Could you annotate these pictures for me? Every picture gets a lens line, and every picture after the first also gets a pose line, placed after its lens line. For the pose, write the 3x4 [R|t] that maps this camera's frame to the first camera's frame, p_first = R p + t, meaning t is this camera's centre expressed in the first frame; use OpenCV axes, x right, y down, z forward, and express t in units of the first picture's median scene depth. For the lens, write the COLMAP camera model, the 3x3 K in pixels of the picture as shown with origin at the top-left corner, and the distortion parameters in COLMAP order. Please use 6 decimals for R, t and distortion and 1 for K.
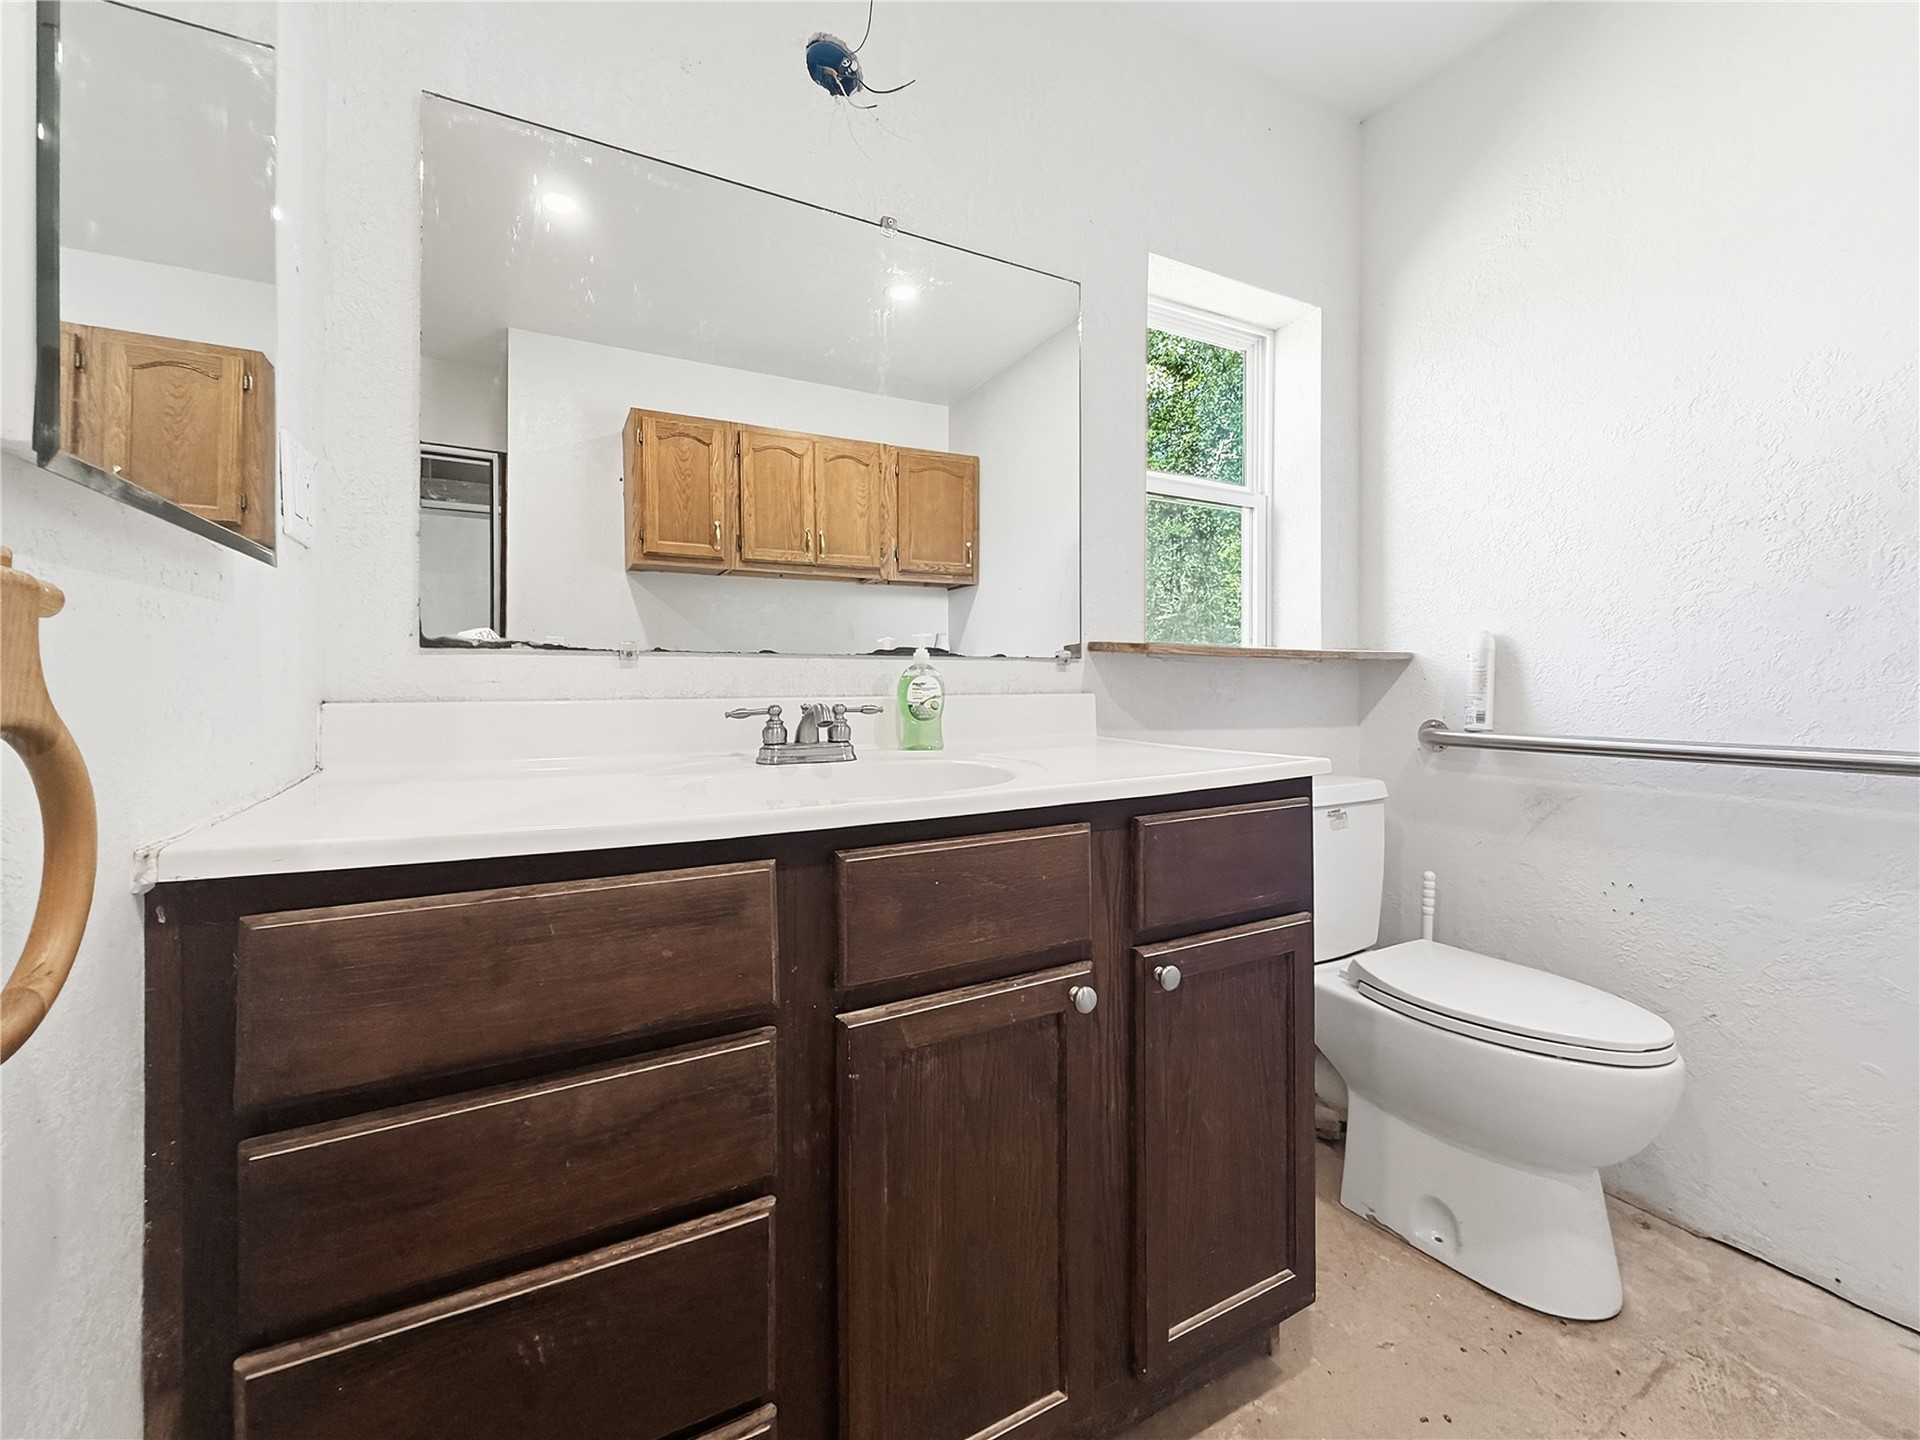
lens RADIAL K [[831.1, 0, 960.6], [0, 831.1, 669.4], [0, 0, 1]] dist [0.000593, -0.000196]
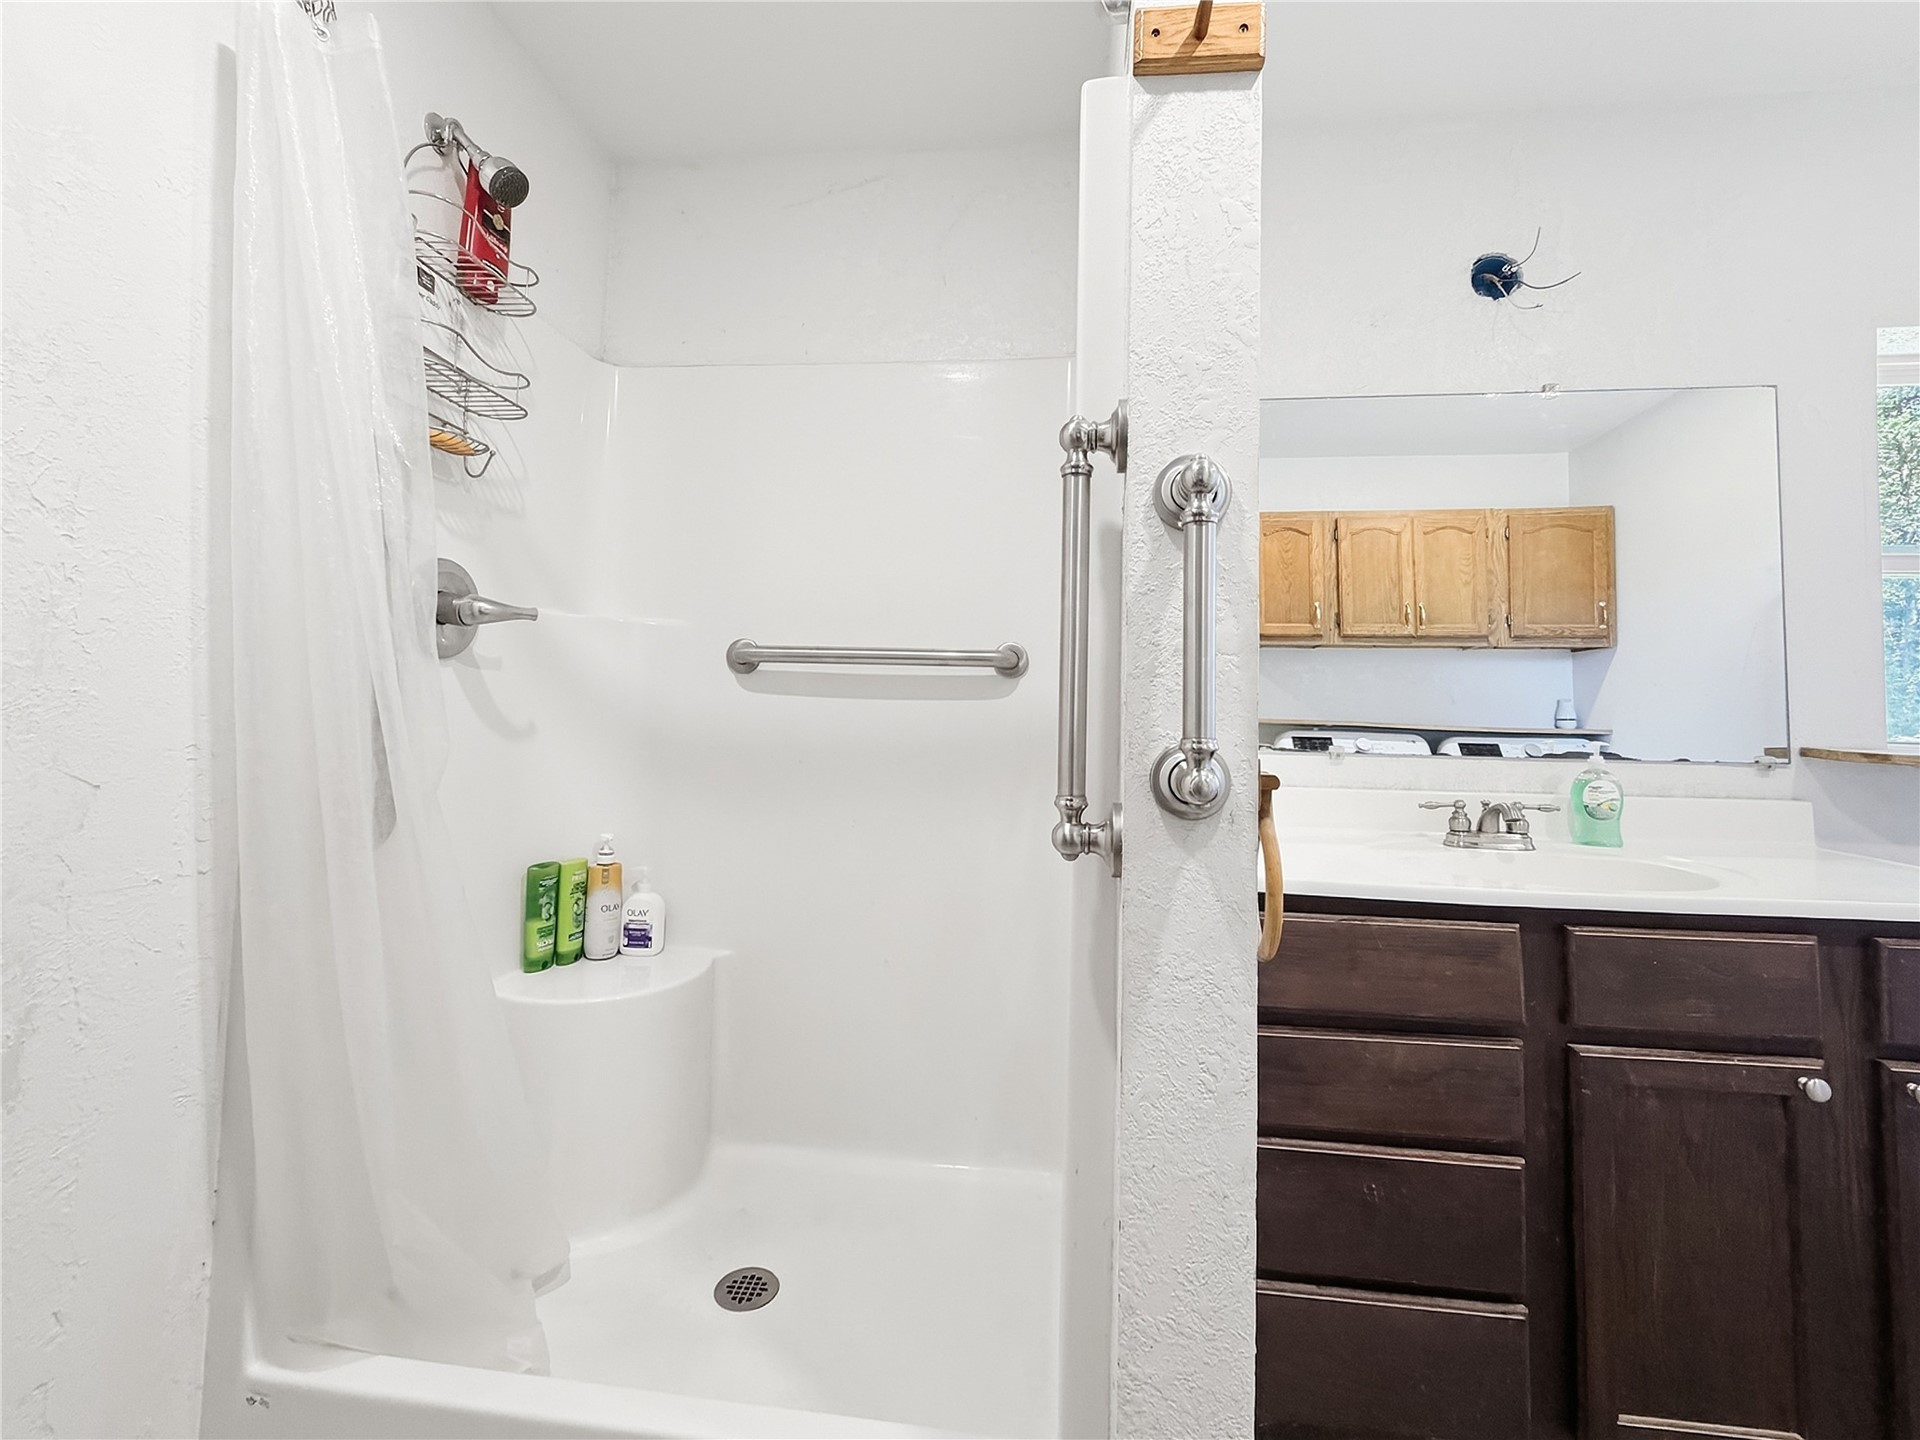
lens RADIAL K [[831.1, 0, 960.6], [0, 831.1, 669.4], [0, 0, 1]] dist [0.000593, -0.000196]
pose [[0.810088, -0.016507, -0.586076, -0.083063], [-0.015636, 0.998640, -0.049740, -0.072406], [0.586099, 0.049457, 0.808728, -0.431102]]
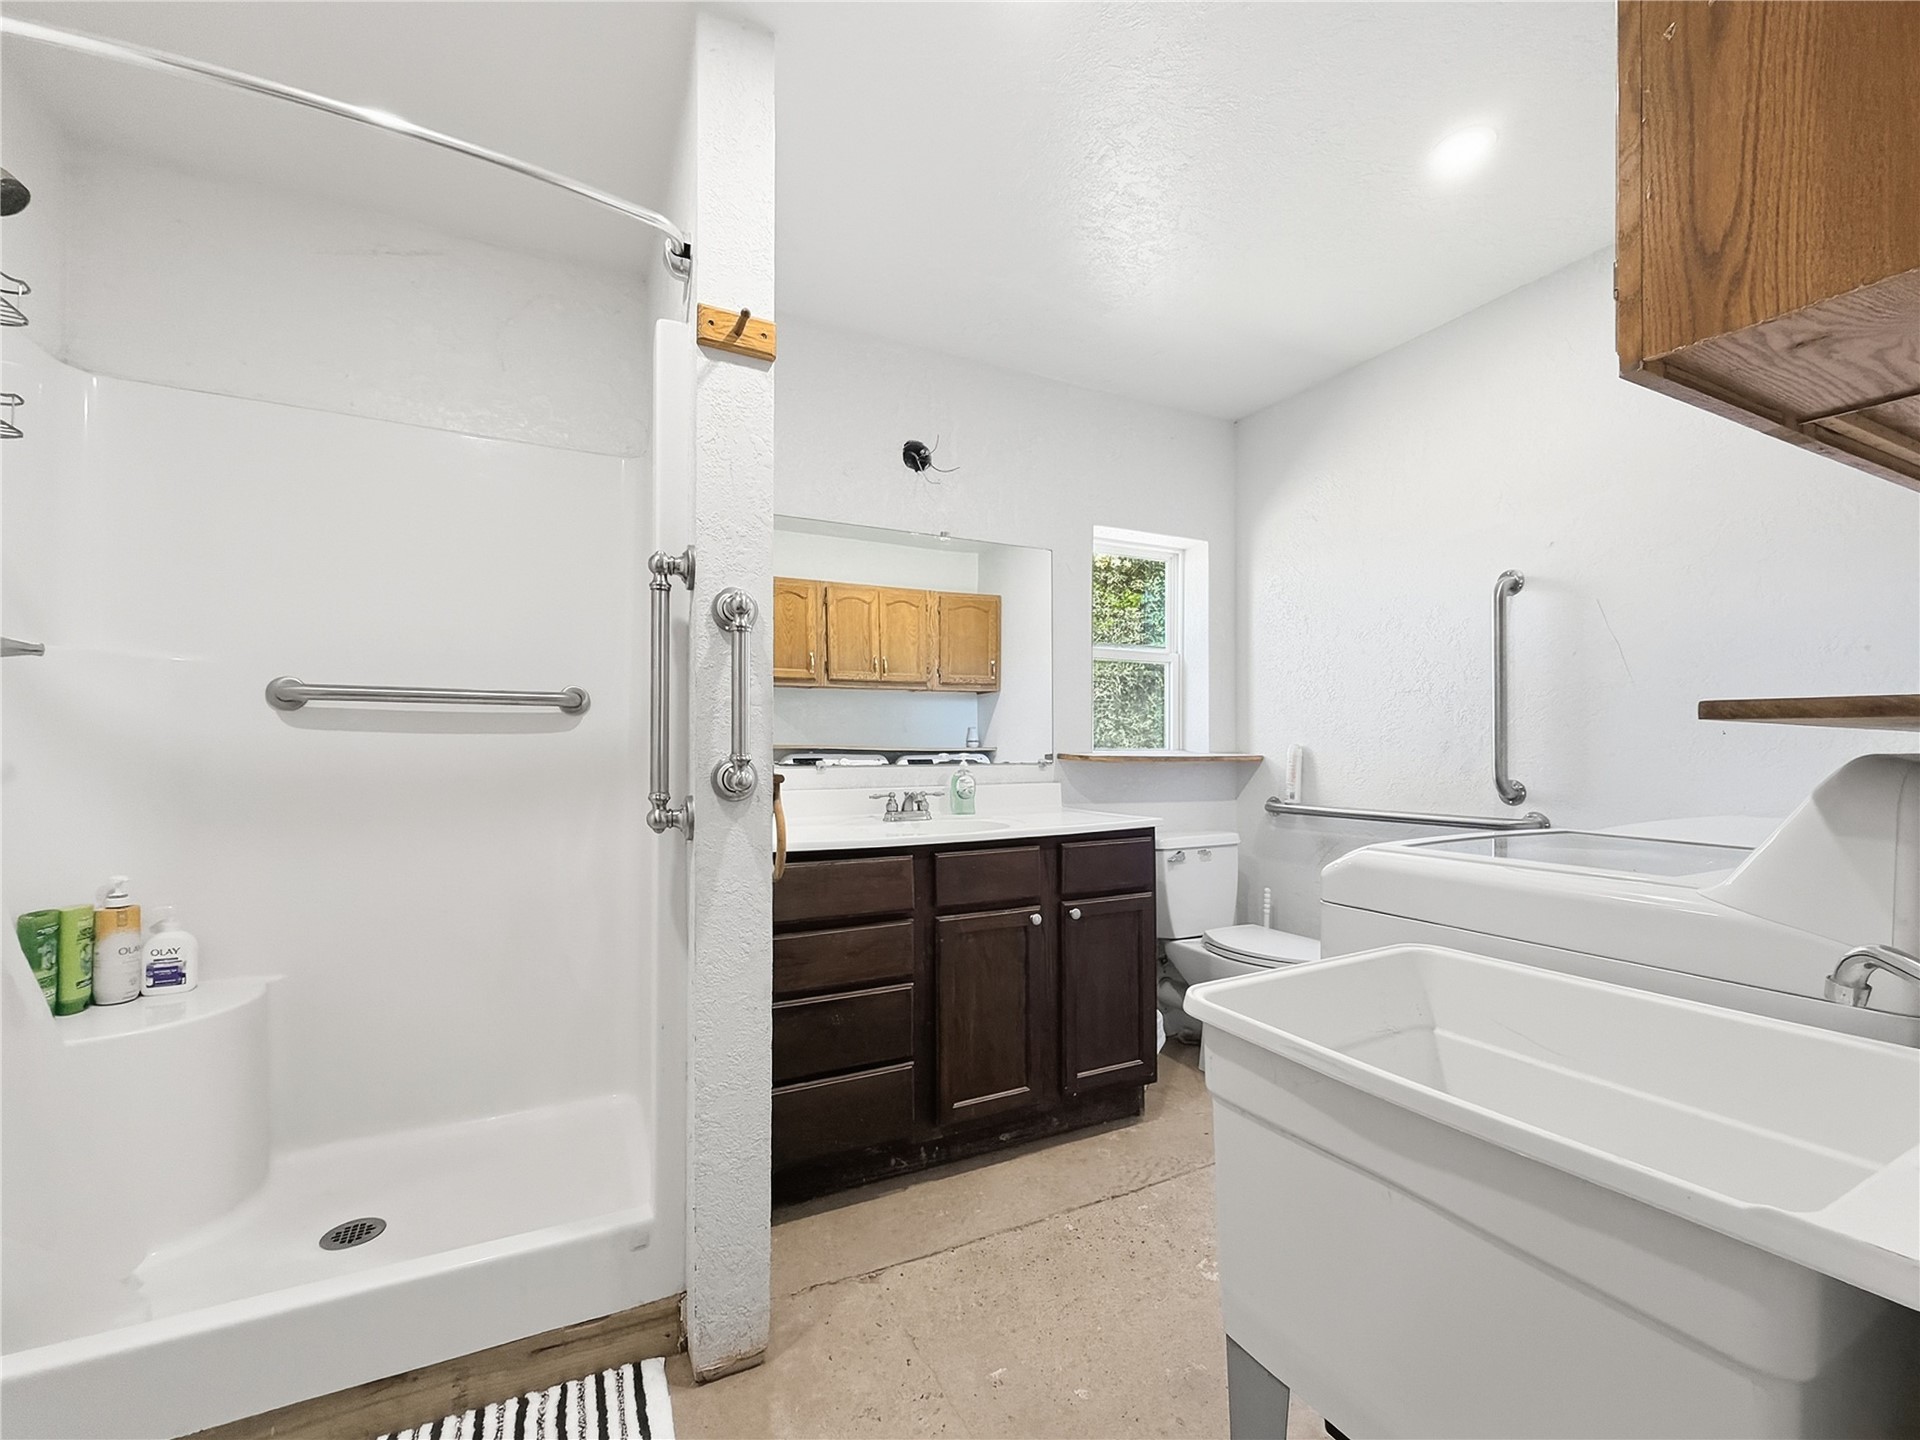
lens RADIAL K [[778.9, 0, 954.8], [0, 778.9, 744.6], [0, 0, 1]] dist [0.001486, 0.000053]
pose [[0.999041, -0.003849, -0.043614, 0.010910], [0.003966, 0.999989, 0.002587, -0.068575], [0.043603, -0.002757, 0.999045, -0.788677]]
